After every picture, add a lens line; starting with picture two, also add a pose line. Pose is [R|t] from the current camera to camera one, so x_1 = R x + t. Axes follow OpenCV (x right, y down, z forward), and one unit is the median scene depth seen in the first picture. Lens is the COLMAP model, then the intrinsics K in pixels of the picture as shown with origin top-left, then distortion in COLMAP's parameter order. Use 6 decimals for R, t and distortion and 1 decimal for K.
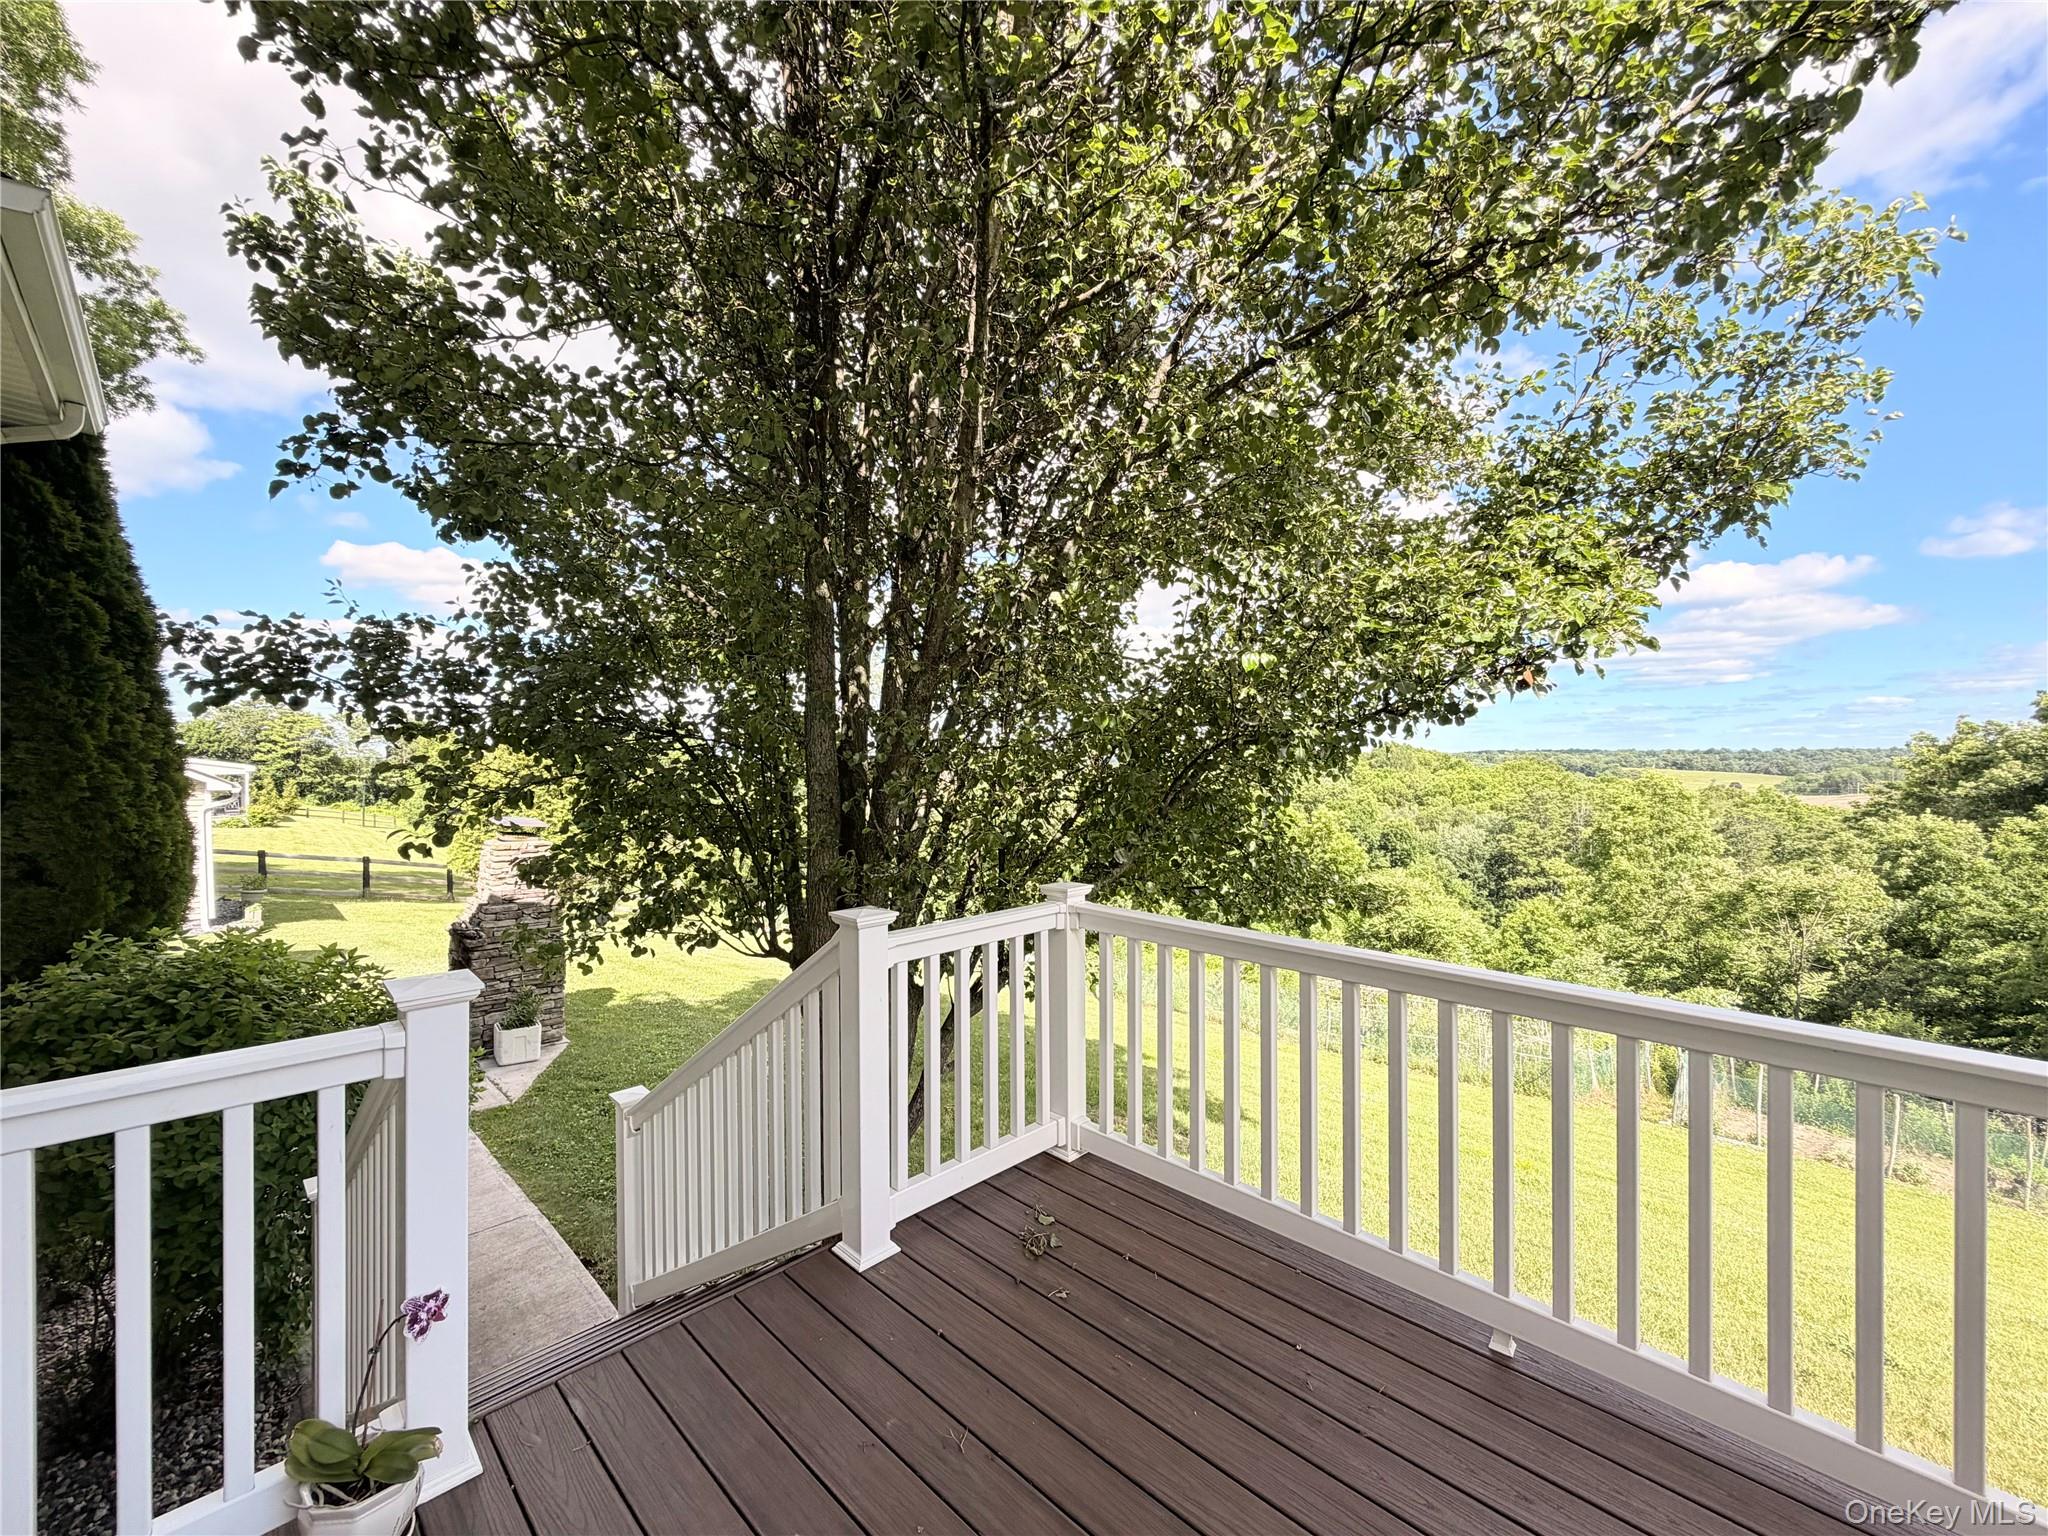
lens RADIAL K [[810.8, 0, 1010.0], [0, 810.8, 773.5], [0, 0, 1]] dist [0.001689, 0.000304]
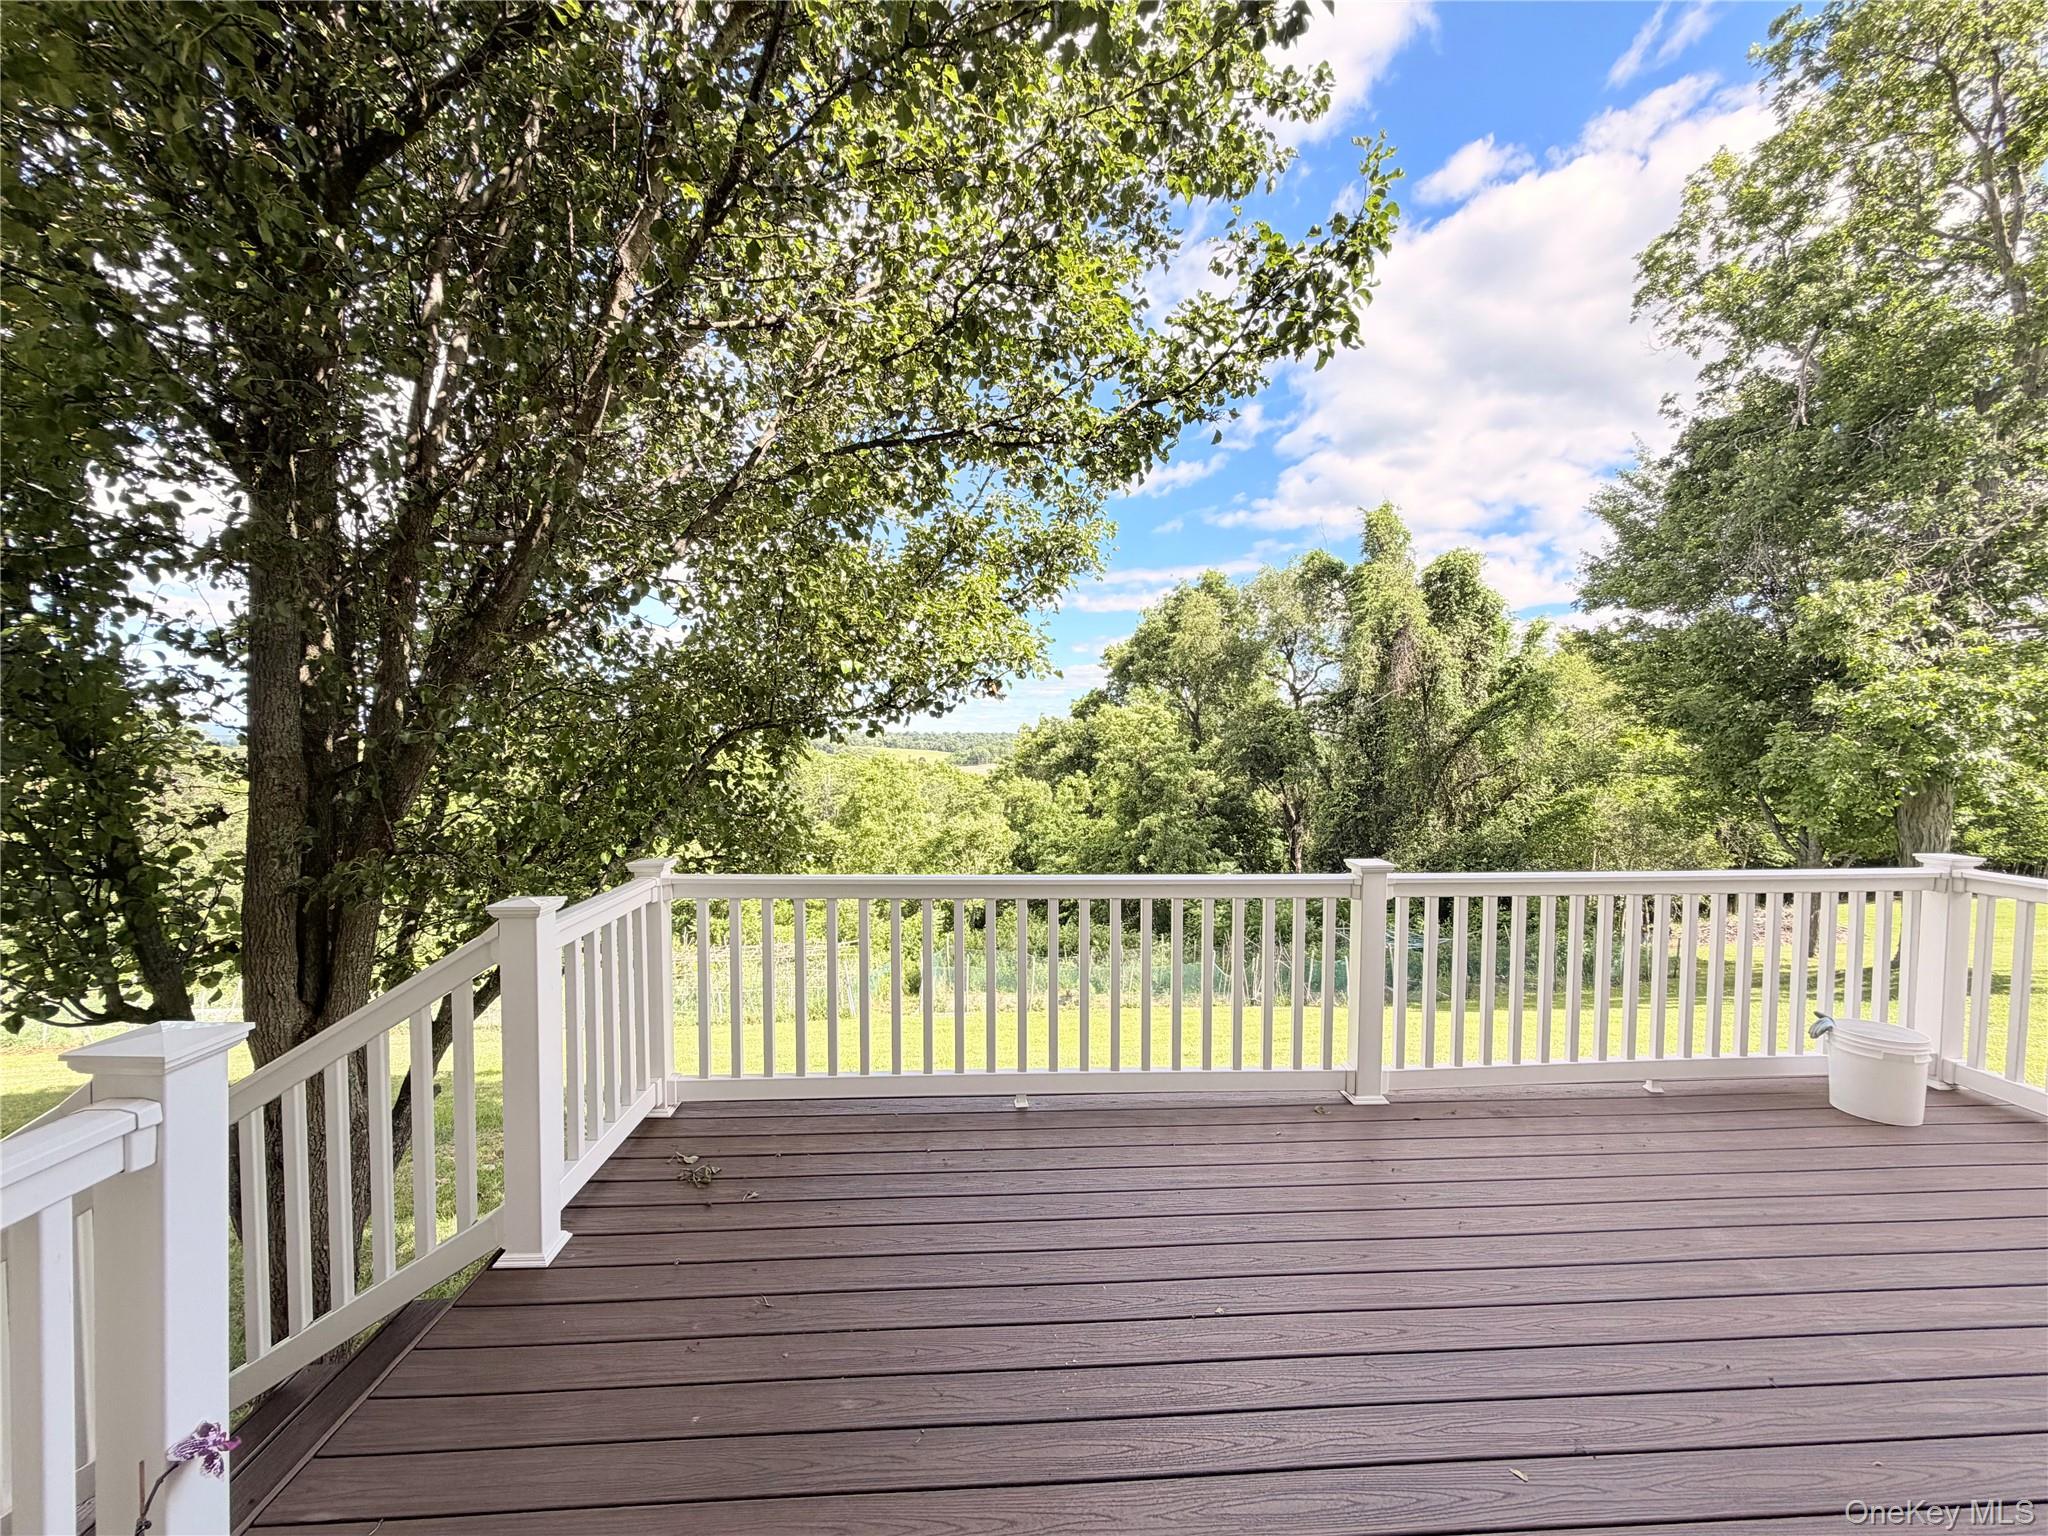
lens RADIAL K [[810.8, 0, 1029.4], [0, 810.8, 766.6], [0, 0, 1]] dist [0.001689, 0.000304]
pose [[0.658816, -0.018720, 0.752071, -0.297007], [0.004659, 0.999773, 0.020805, -0.001613], [-0.752290, -0.010203, 0.658754, -0.039917]]
